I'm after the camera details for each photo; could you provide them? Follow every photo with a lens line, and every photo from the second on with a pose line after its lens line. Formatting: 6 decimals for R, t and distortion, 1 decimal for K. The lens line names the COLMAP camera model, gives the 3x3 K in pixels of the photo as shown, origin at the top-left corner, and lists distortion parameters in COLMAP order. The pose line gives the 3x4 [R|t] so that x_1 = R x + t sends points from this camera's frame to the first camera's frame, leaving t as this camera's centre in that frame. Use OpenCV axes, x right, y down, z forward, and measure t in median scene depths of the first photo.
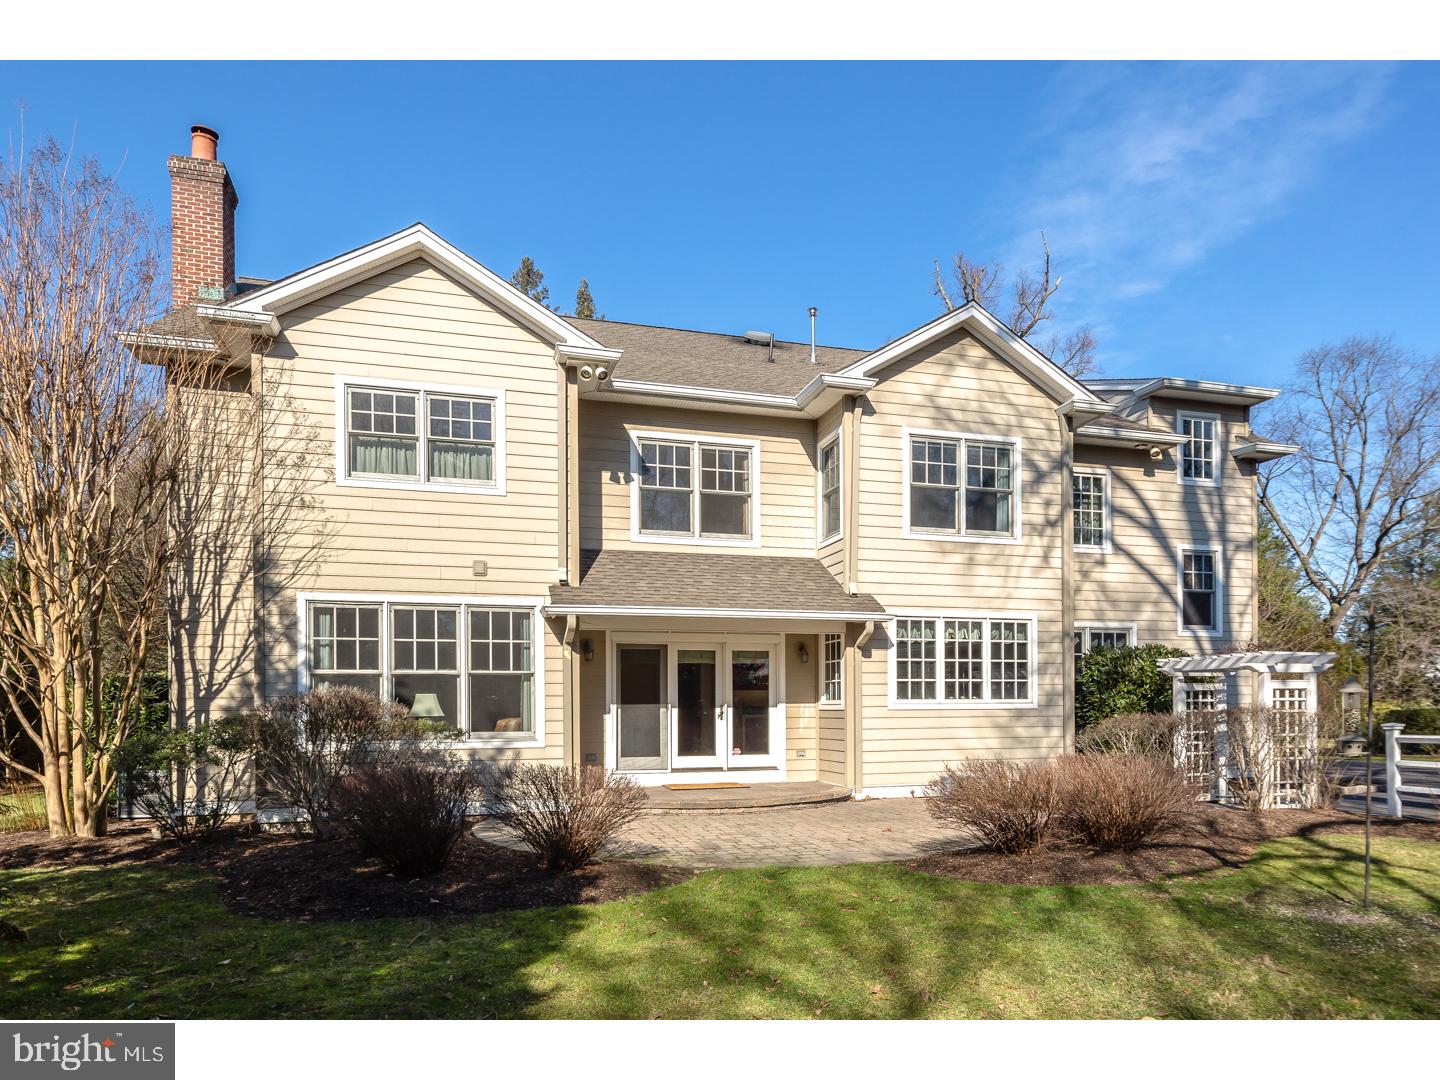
lens RADIAL K [[710.1, 0, 732.2], [0, 710.1, 519.1], [0, 0, 1]] dist [0.004564, -0.000684]
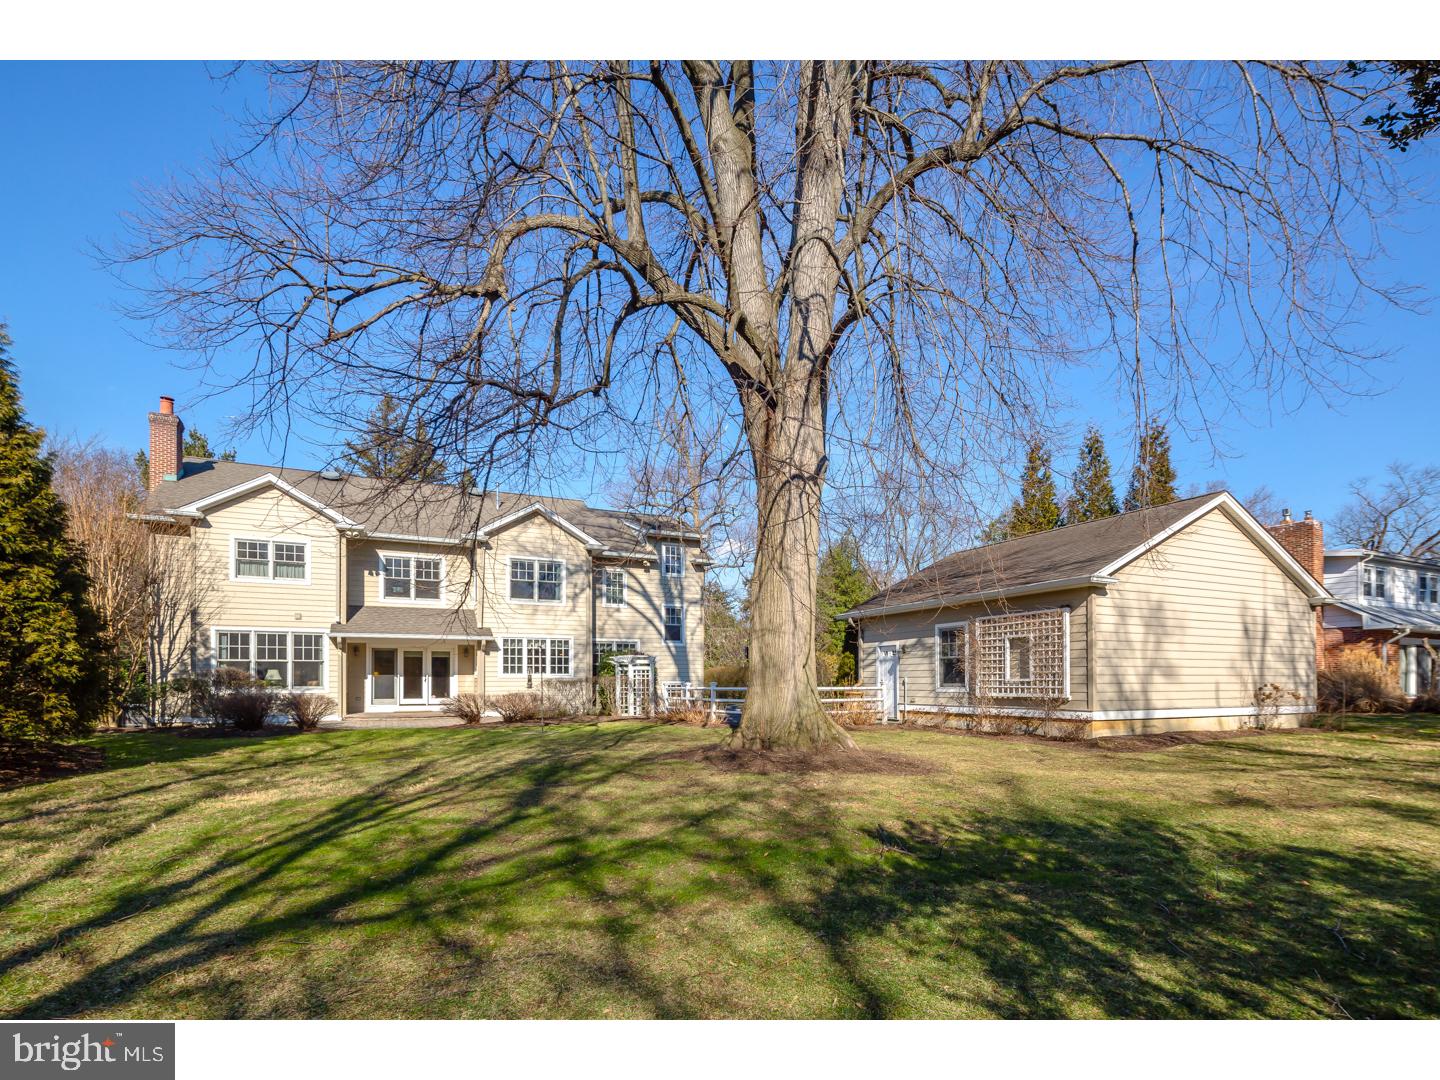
lens RADIAL K [[594.7, 0, 720.0], [0, 594.7, 540.0], [0, 0, 1]] dist [0.000565, -0.000059]
pose [[0.990335, 0.036580, 0.133783, 0.700265], [-0.040716, 0.998770, 0.028307, -0.275287], [-0.132583, -0.033480, 0.990606, -1.038669]]
